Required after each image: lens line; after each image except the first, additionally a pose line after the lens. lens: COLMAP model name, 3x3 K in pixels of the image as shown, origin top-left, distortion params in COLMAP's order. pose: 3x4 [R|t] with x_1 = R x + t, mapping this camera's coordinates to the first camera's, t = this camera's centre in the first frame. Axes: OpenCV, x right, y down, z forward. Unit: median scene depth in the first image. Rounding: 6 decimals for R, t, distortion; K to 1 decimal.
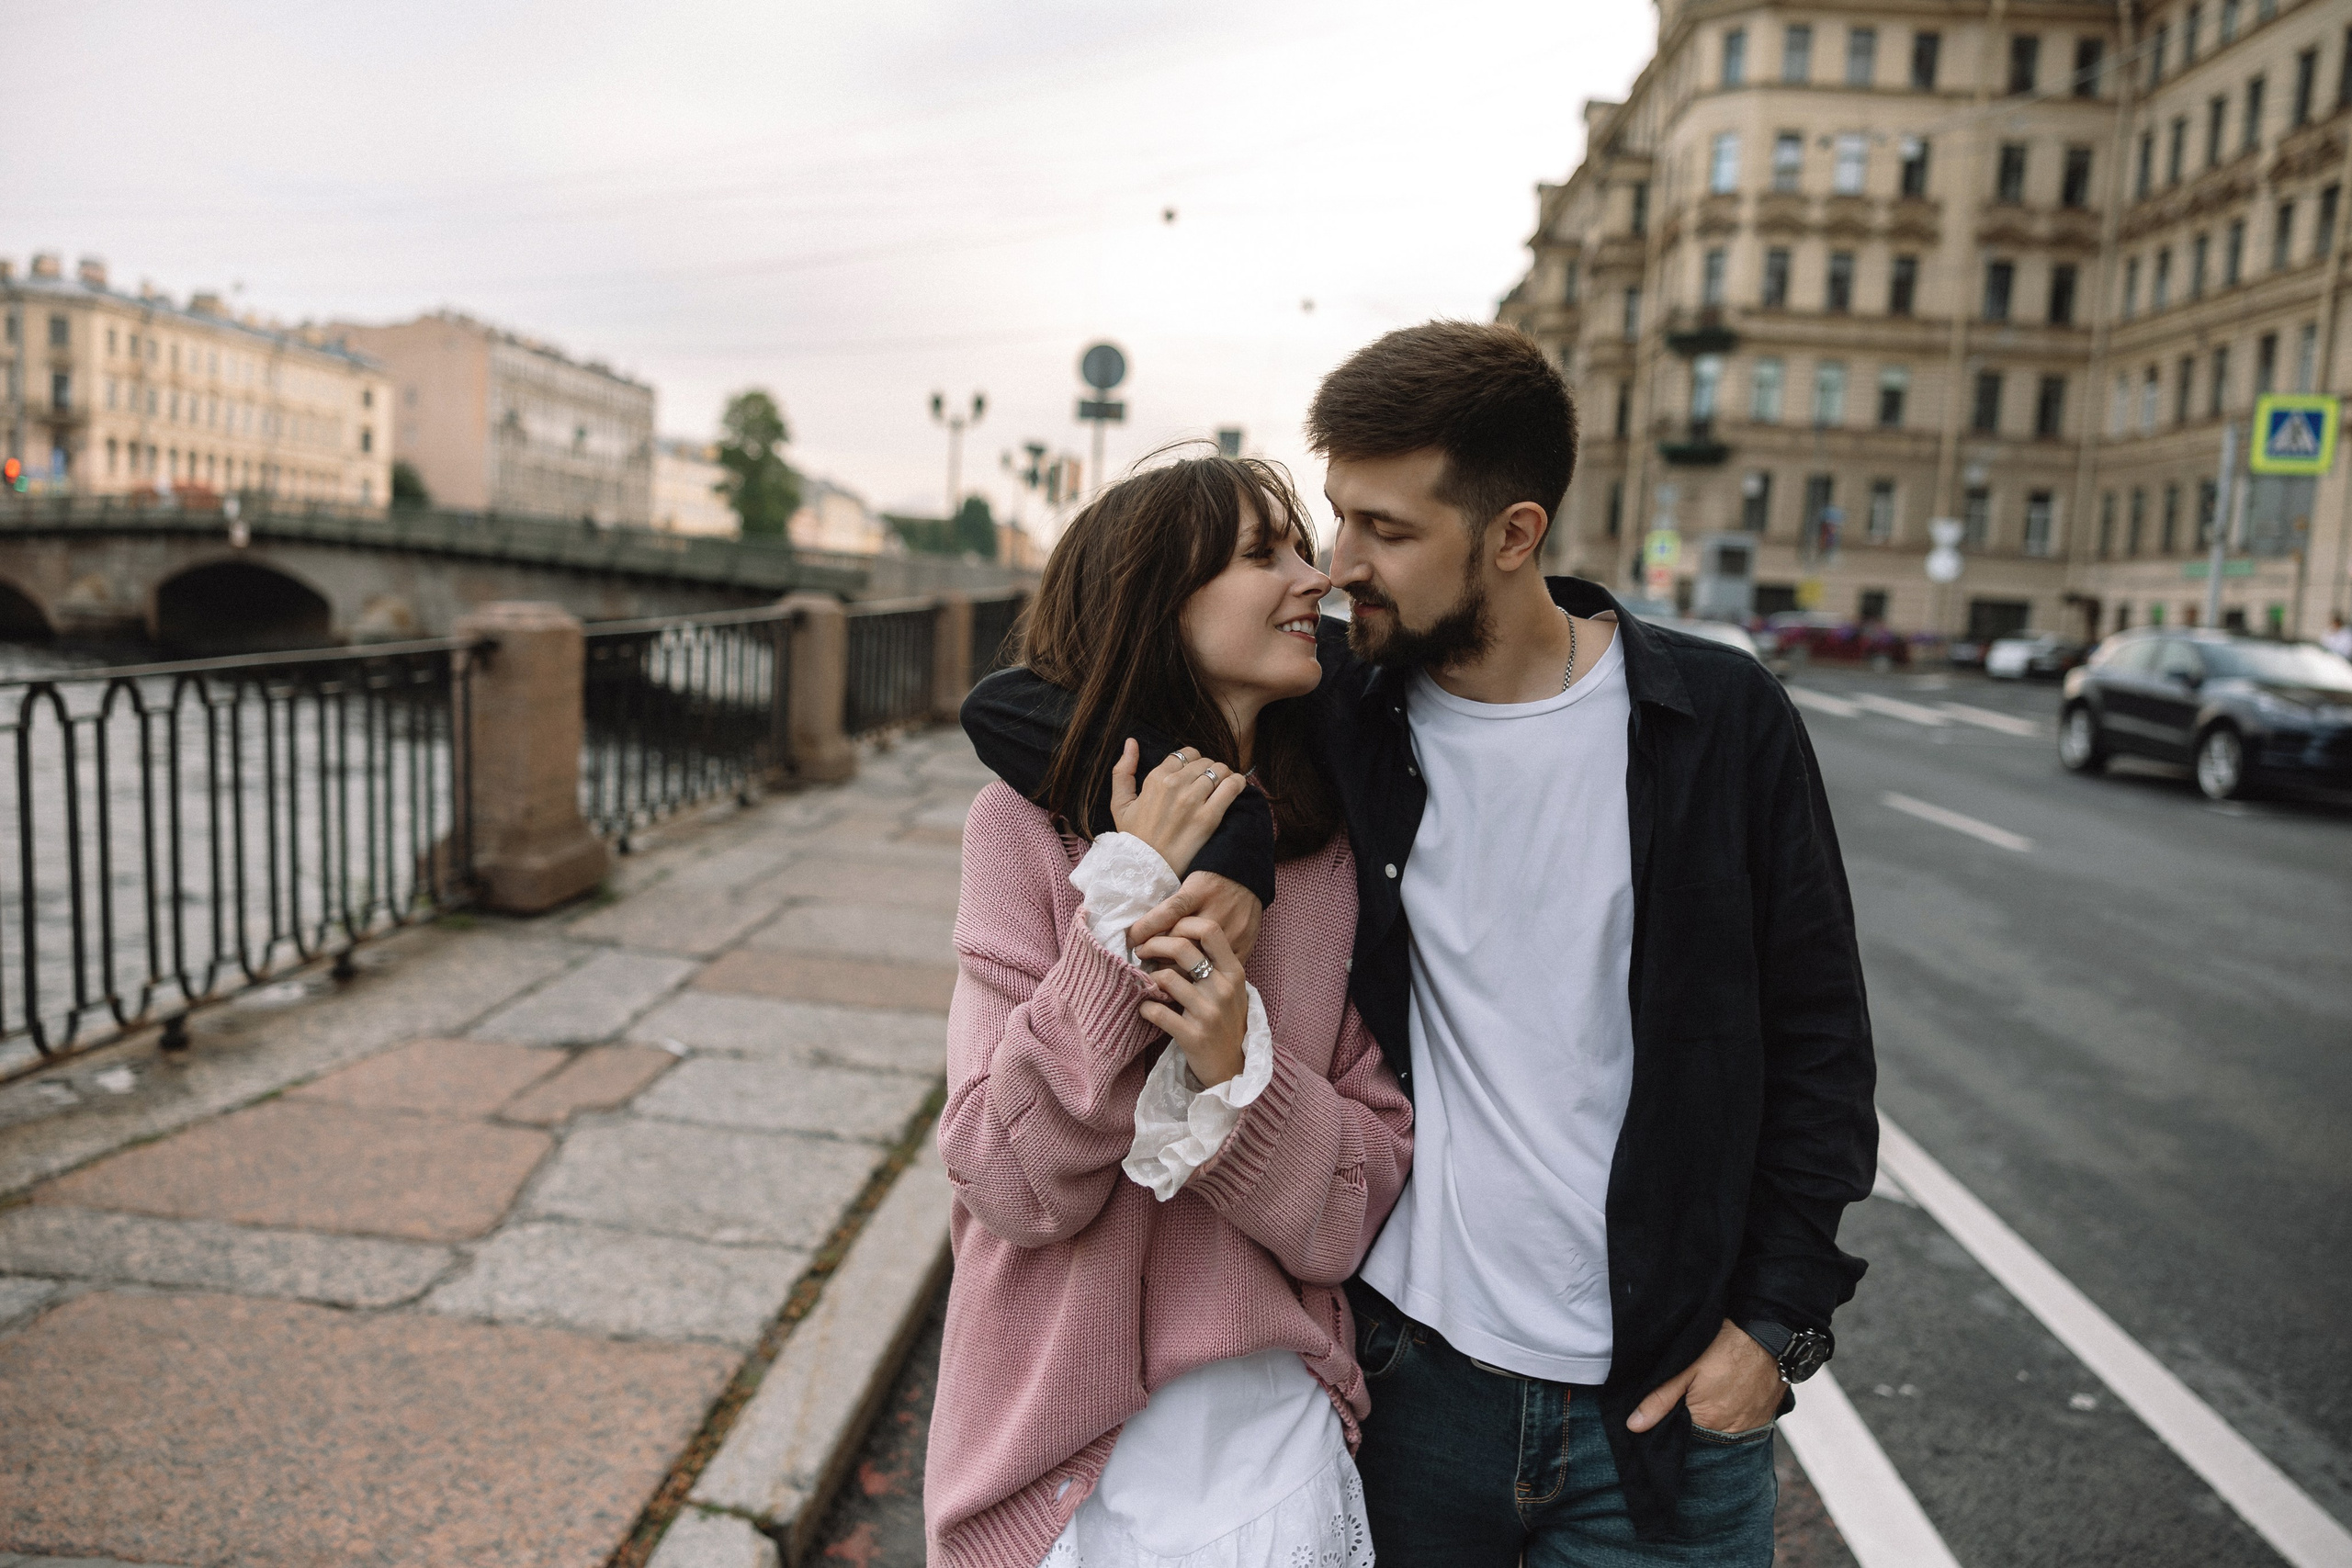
lens RADIAL K [[1871.9, 0, 1181.3], [0, 1871.9, 792.3], [0, 0, 1]] dist [0.076005, 0.109097]
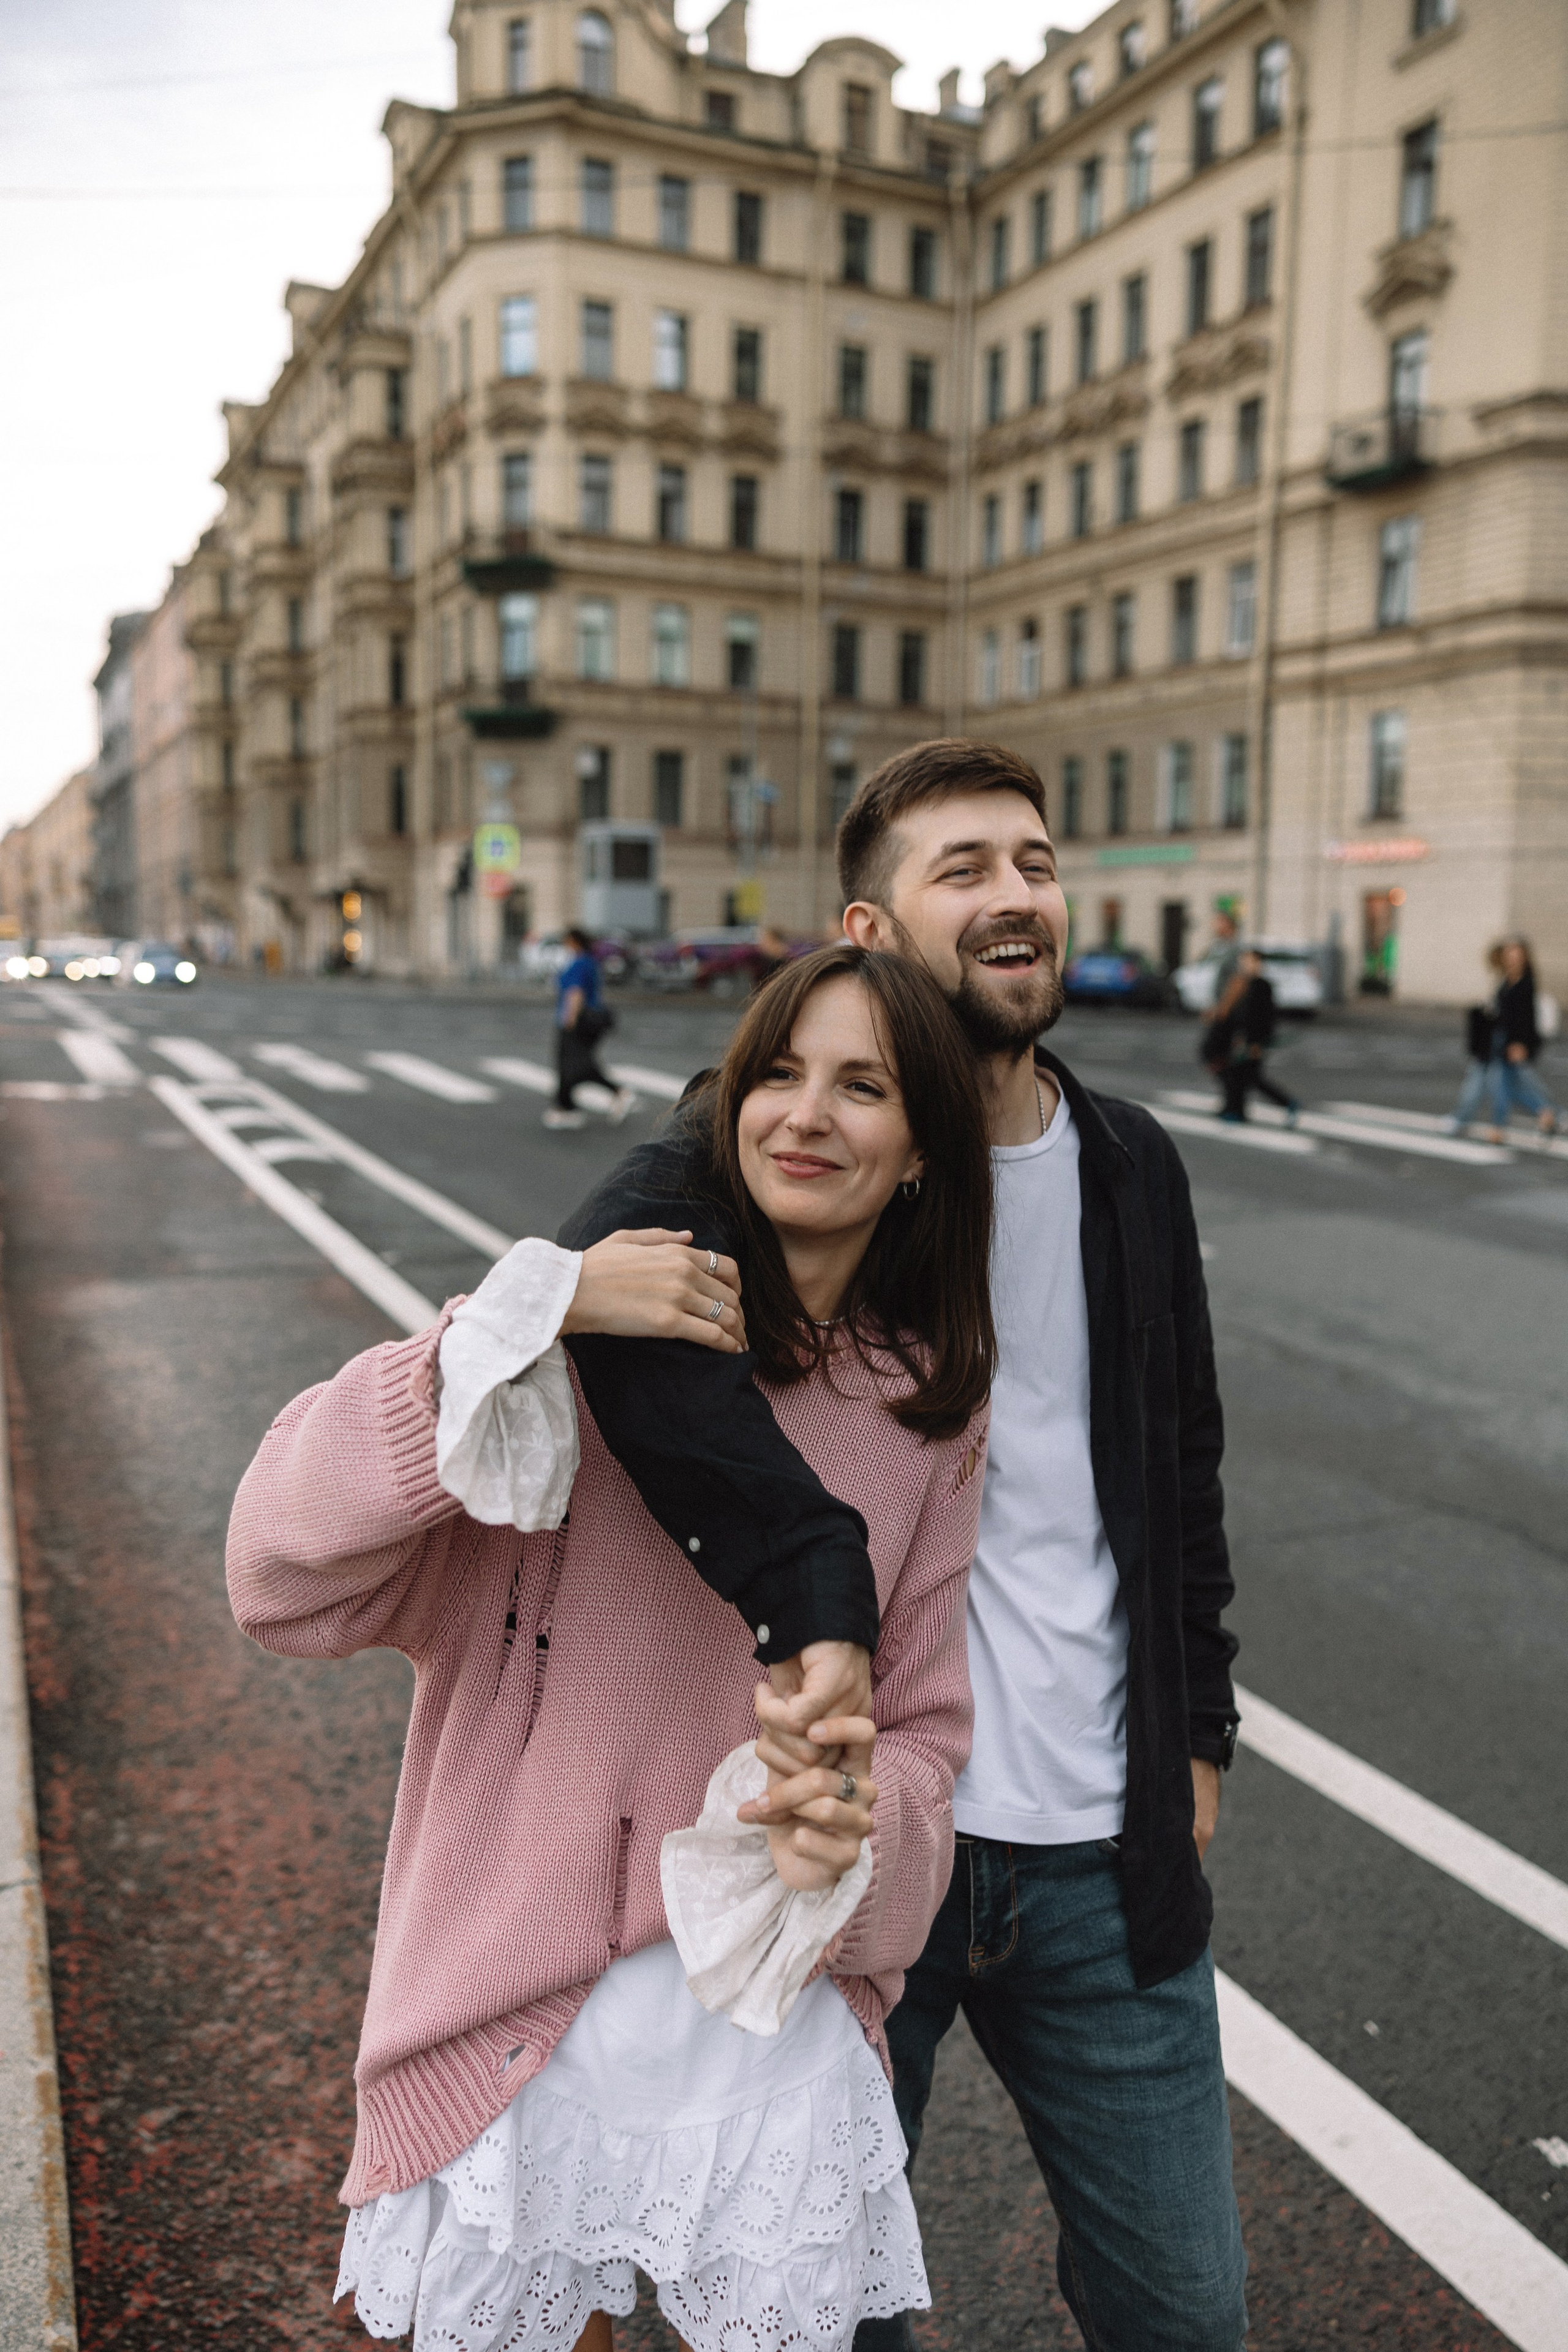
lens RADIAL K [[1896.0, 0, 783.5], [0, 1896.0, 1161.7], [0, 0, 1]] dist [-0.013571, 0.035115]
pose [[0.886015, -0.106920, 0.451159, 0.004928], [0.093680, 0.994261, 0.051654, -0.033924], [-0.454093, -0.003502, 0.890947, 0.283638]]
